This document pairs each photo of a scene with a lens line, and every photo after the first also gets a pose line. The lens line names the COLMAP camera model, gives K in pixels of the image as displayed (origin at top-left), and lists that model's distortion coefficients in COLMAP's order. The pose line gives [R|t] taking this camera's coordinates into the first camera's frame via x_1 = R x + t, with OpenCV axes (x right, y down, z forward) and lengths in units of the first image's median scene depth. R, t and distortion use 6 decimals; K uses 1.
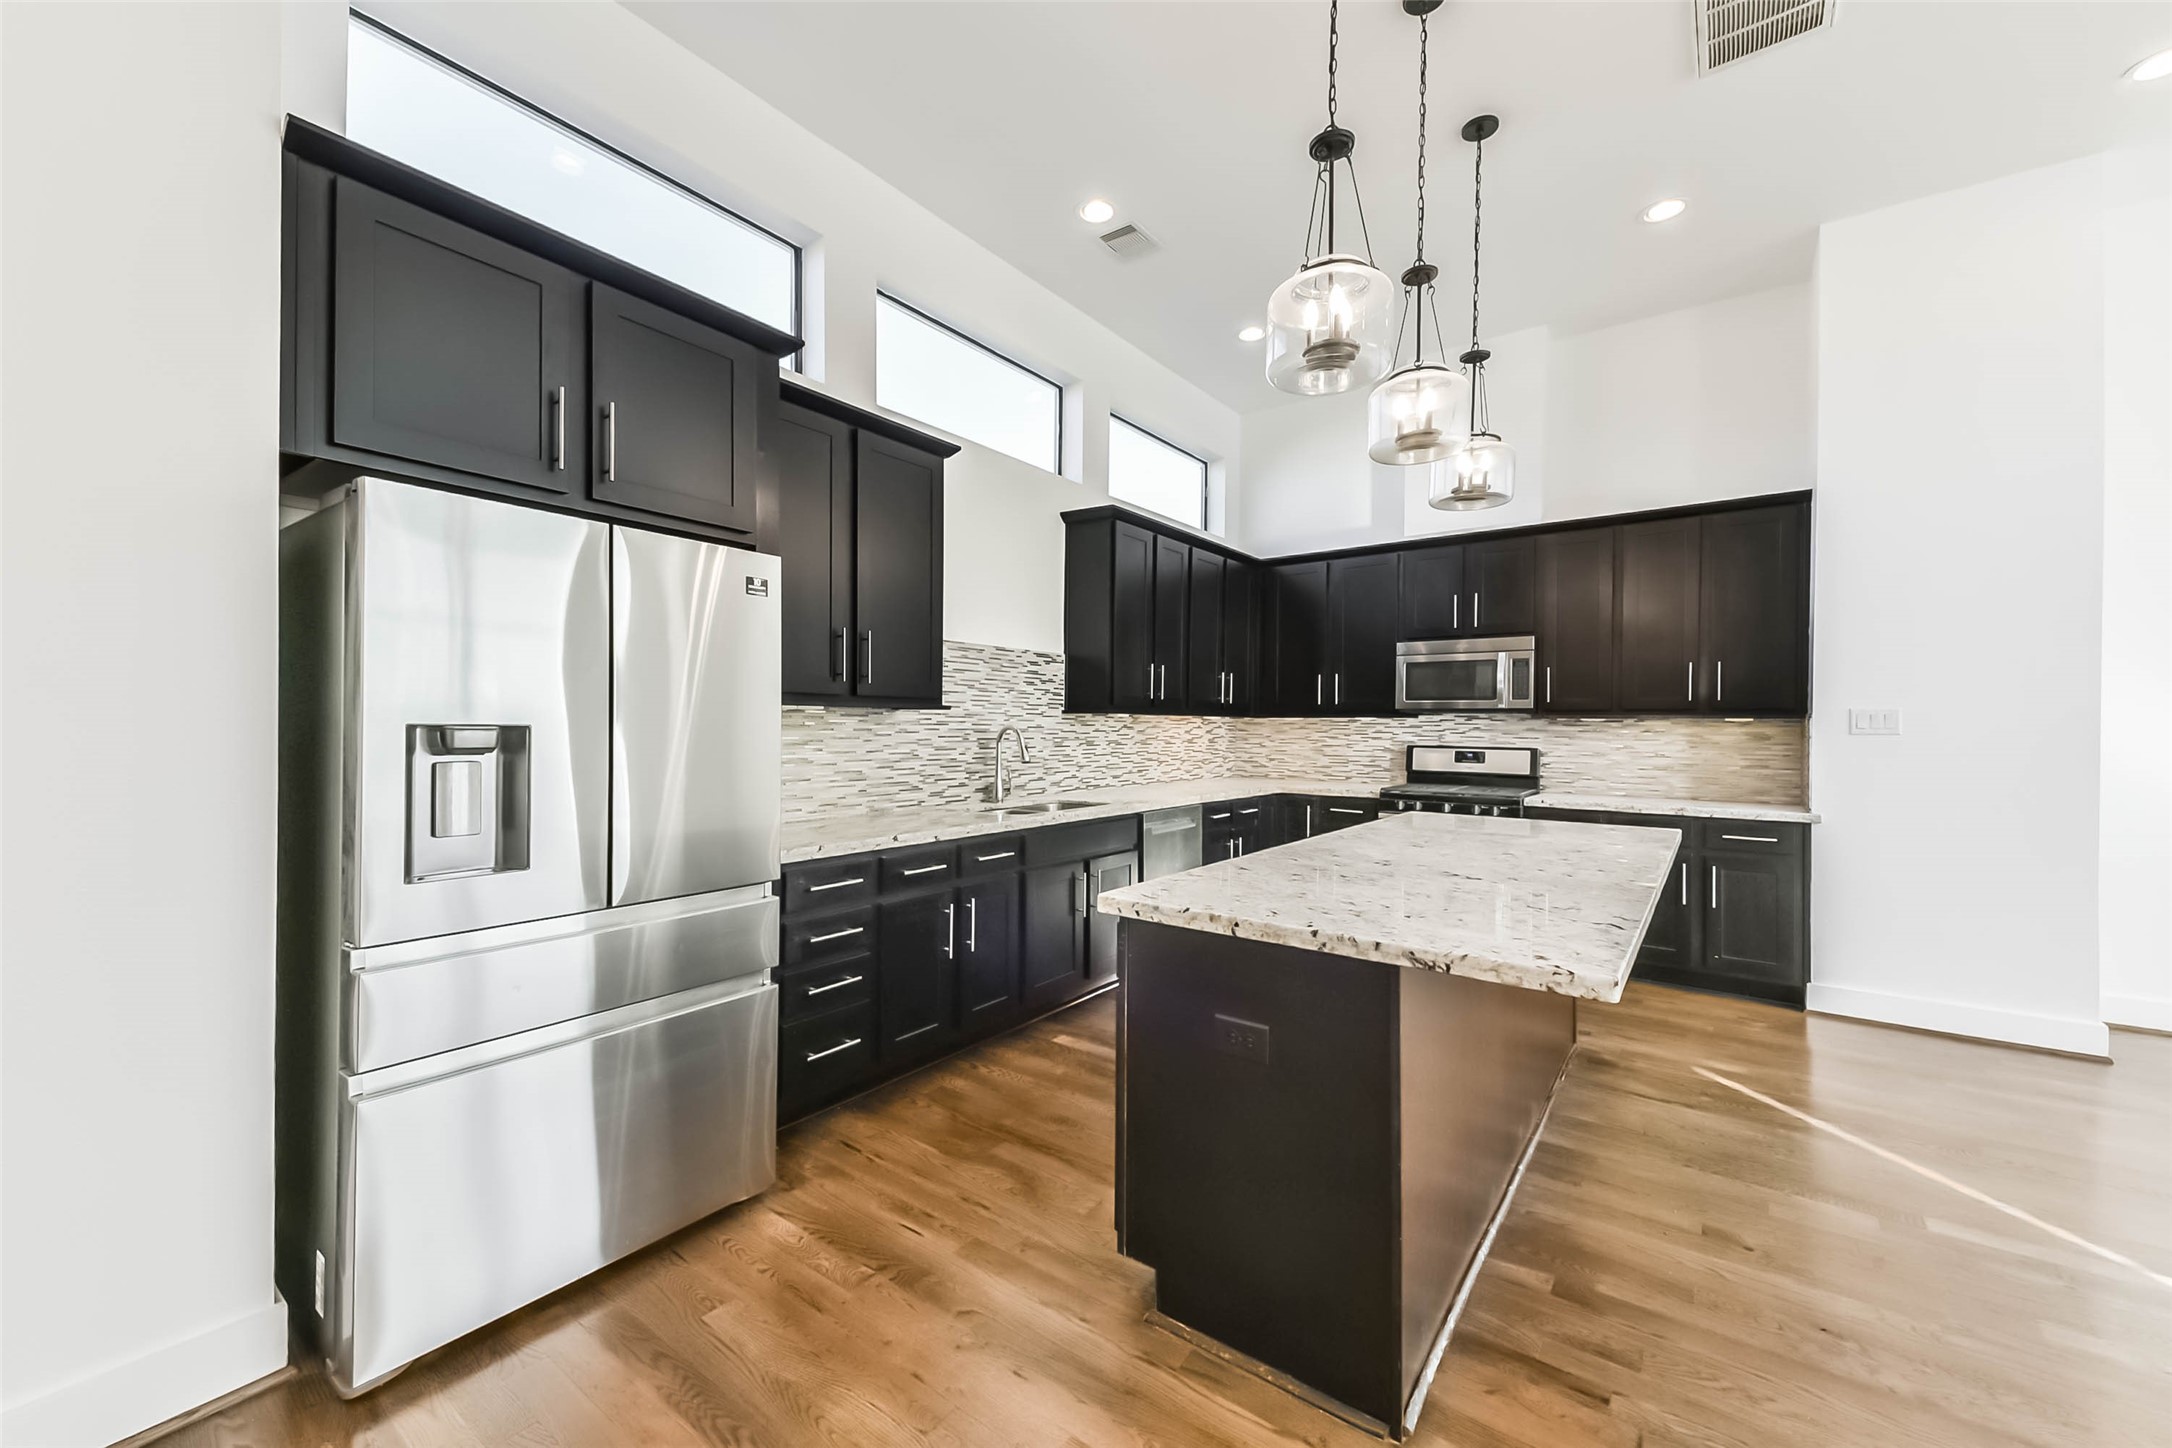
lens RADIAL K [[872.1, 0, 1091.6], [0, 872.1, 726.4], [0, 0, 1]] dist [0.053865, -0.002248]
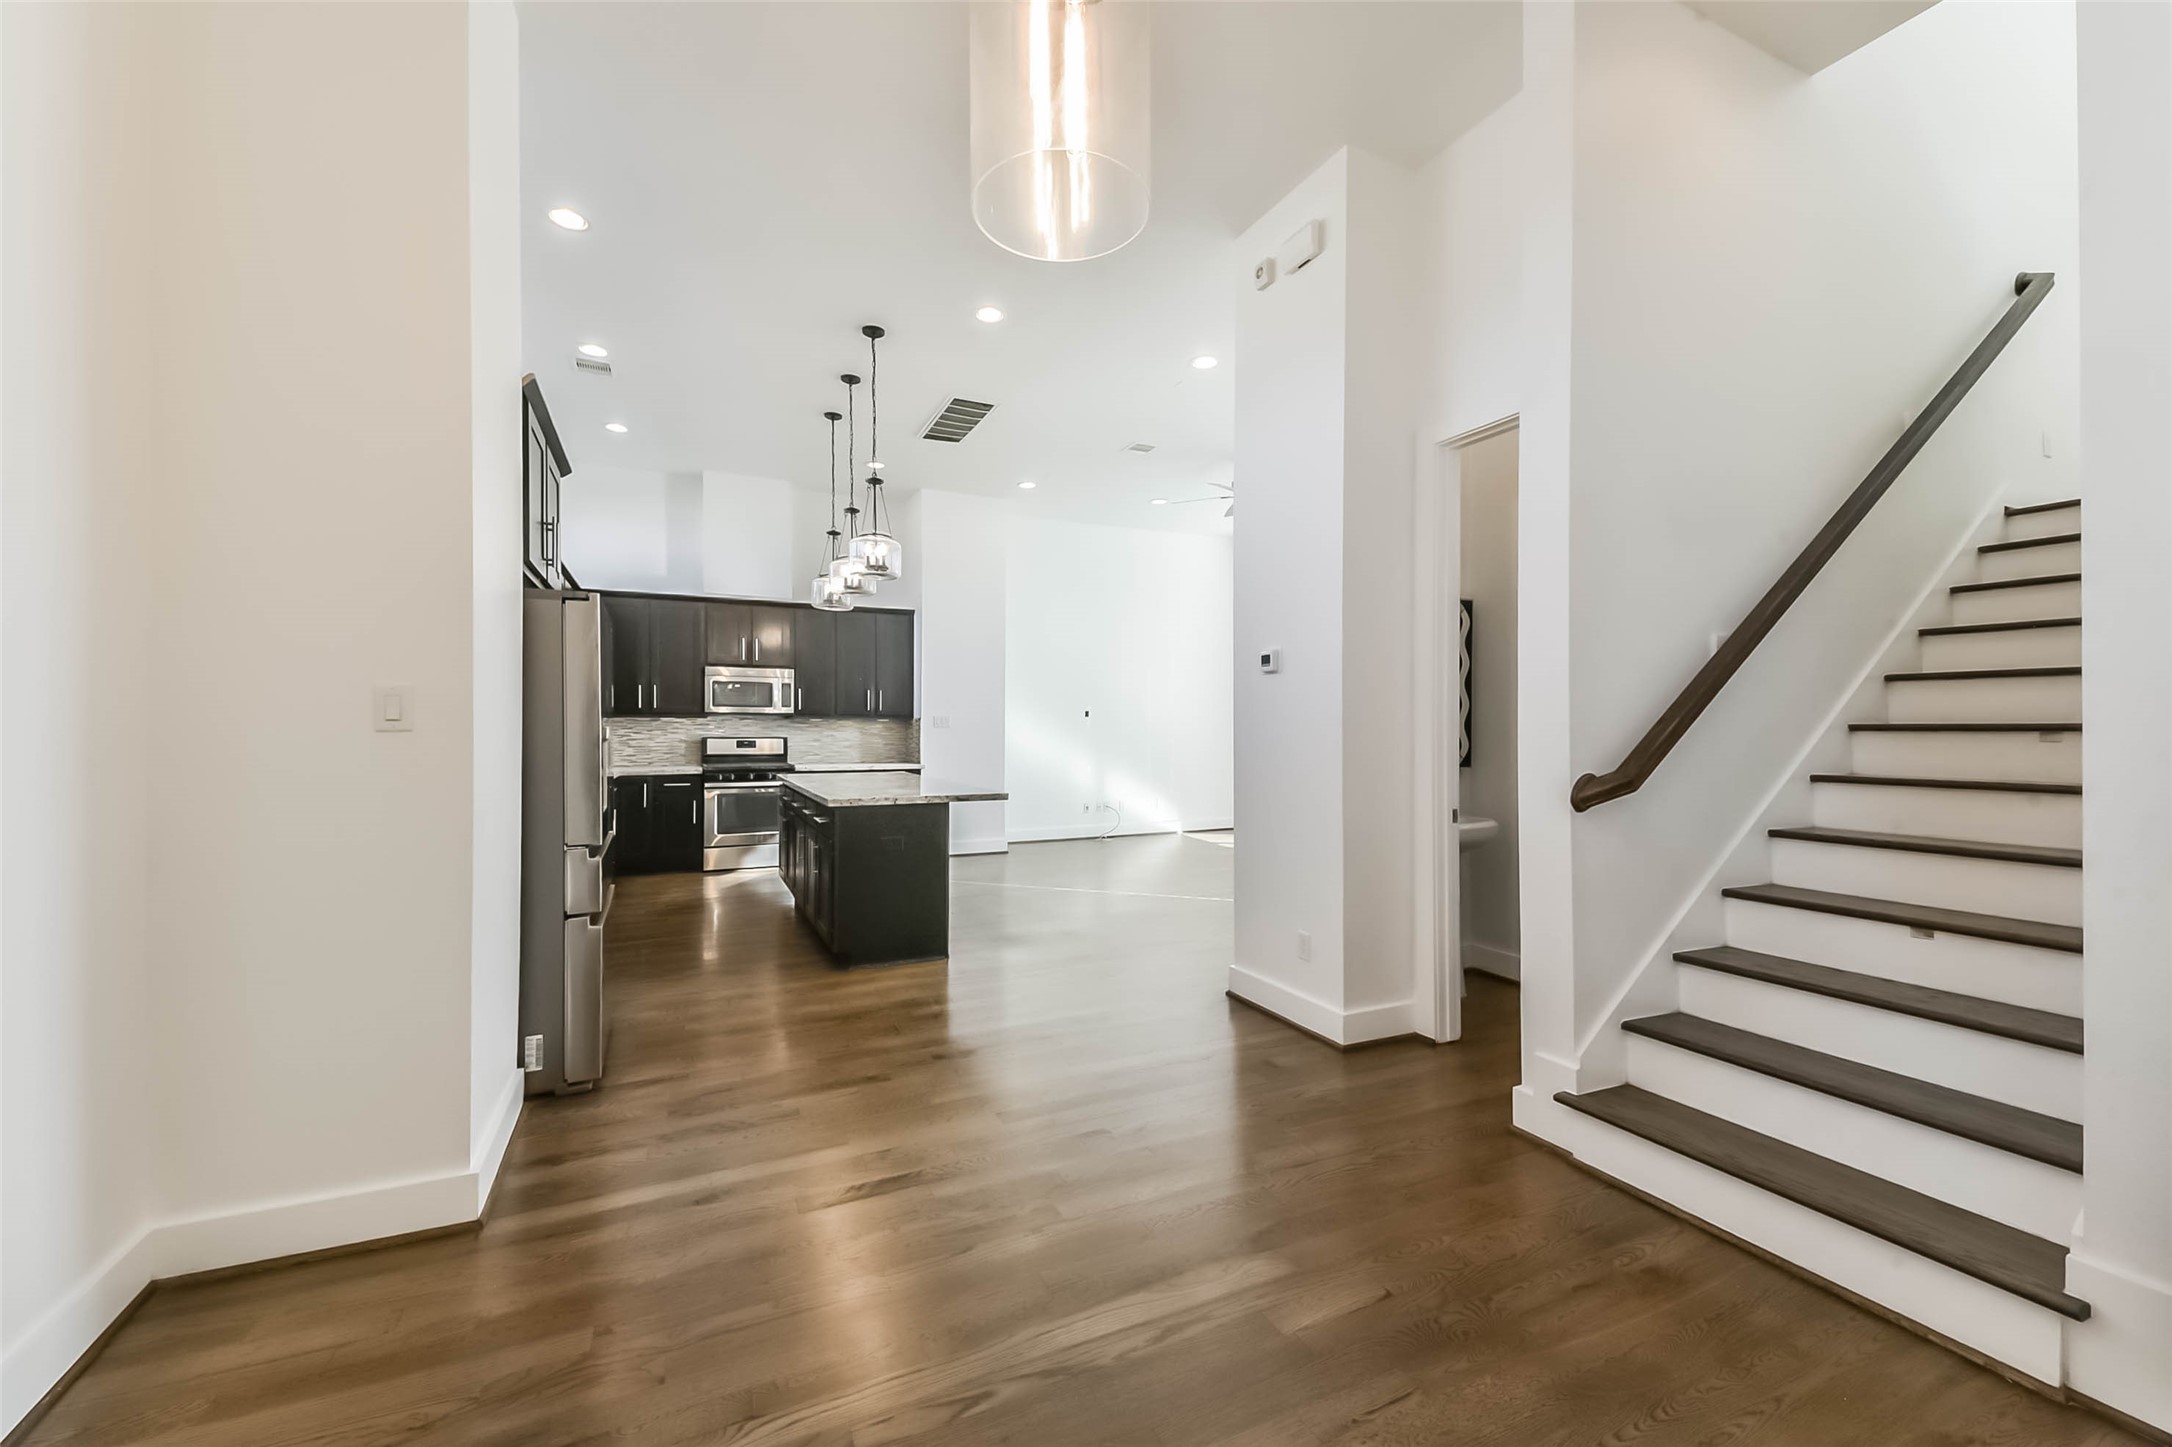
lens RADIAL K [[847.6, 0, 1089.6], [0, 847.6, 727.5], [0, 0, 1]] dist [0.030718, -0.005704]
pose [[0.475061, -0.007669, 0.879919, -0.638573], [0.006143, 0.999967, 0.005399, 0.001902], [-0.879931, 0.002841, 0.475092, -0.247495]]
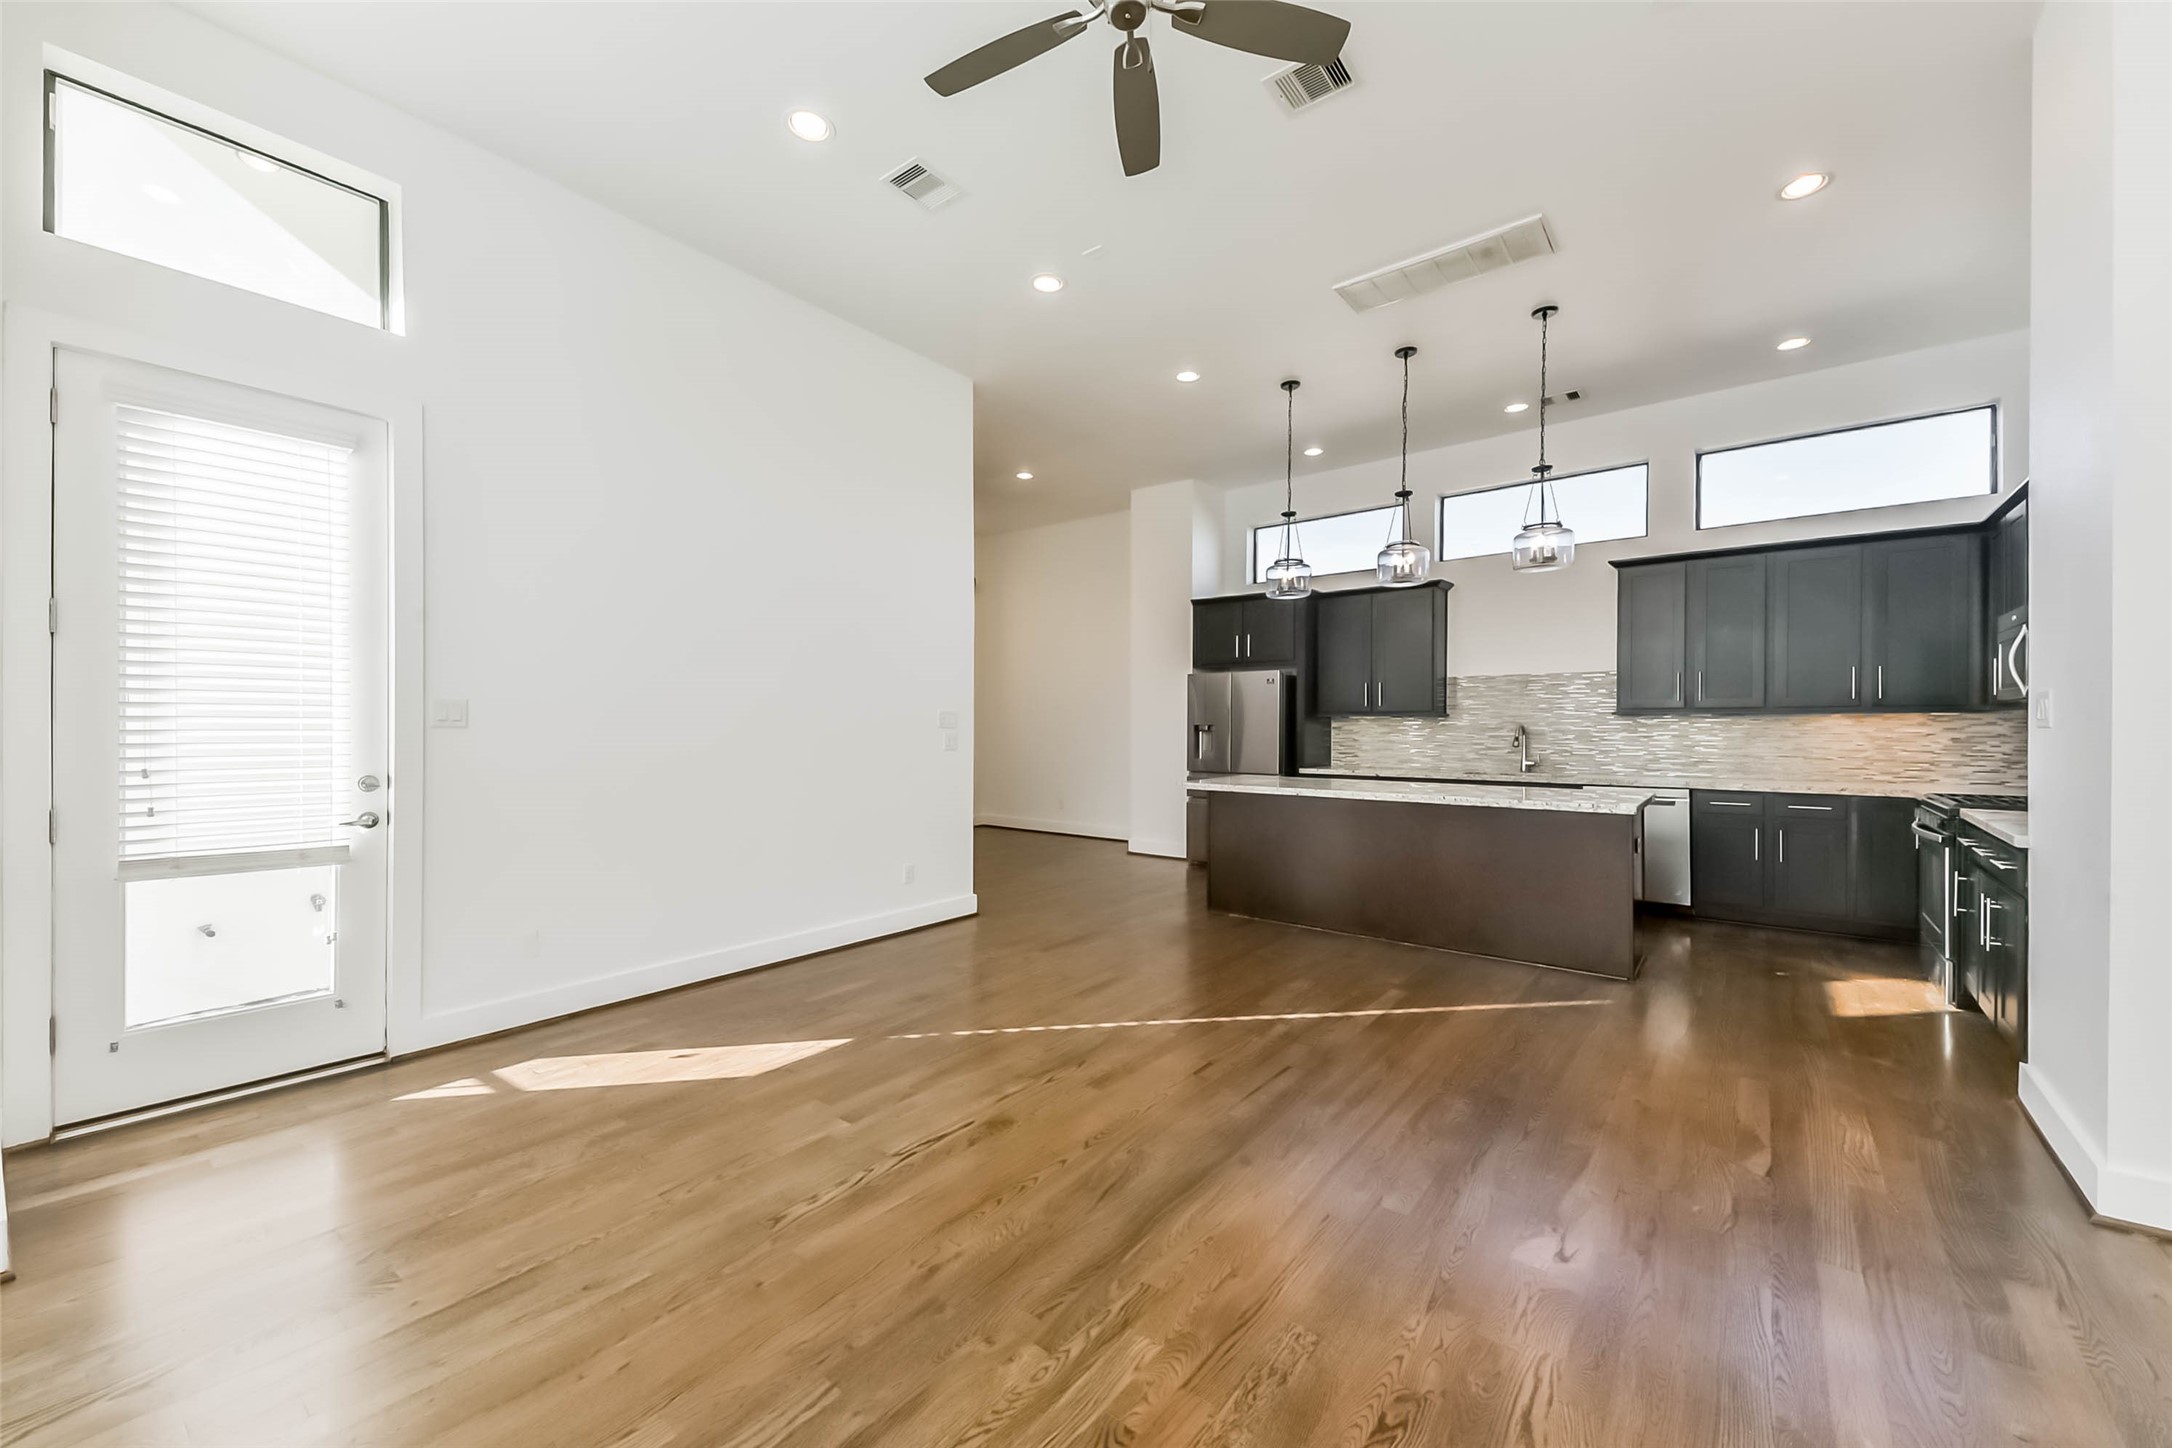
lens RADIAL K [[847.6, 0, 1080.0], [0, 847.6, 729.2], [0, 0, 1]] dist [0.030718, -0.005704]
pose [[-0.052128, -0.004050, -0.998632, 1.275705], [-0.004467, 0.999983, -0.003822, 0.014782], [0.998630, 0.004262, -0.052145, 0.225686]]
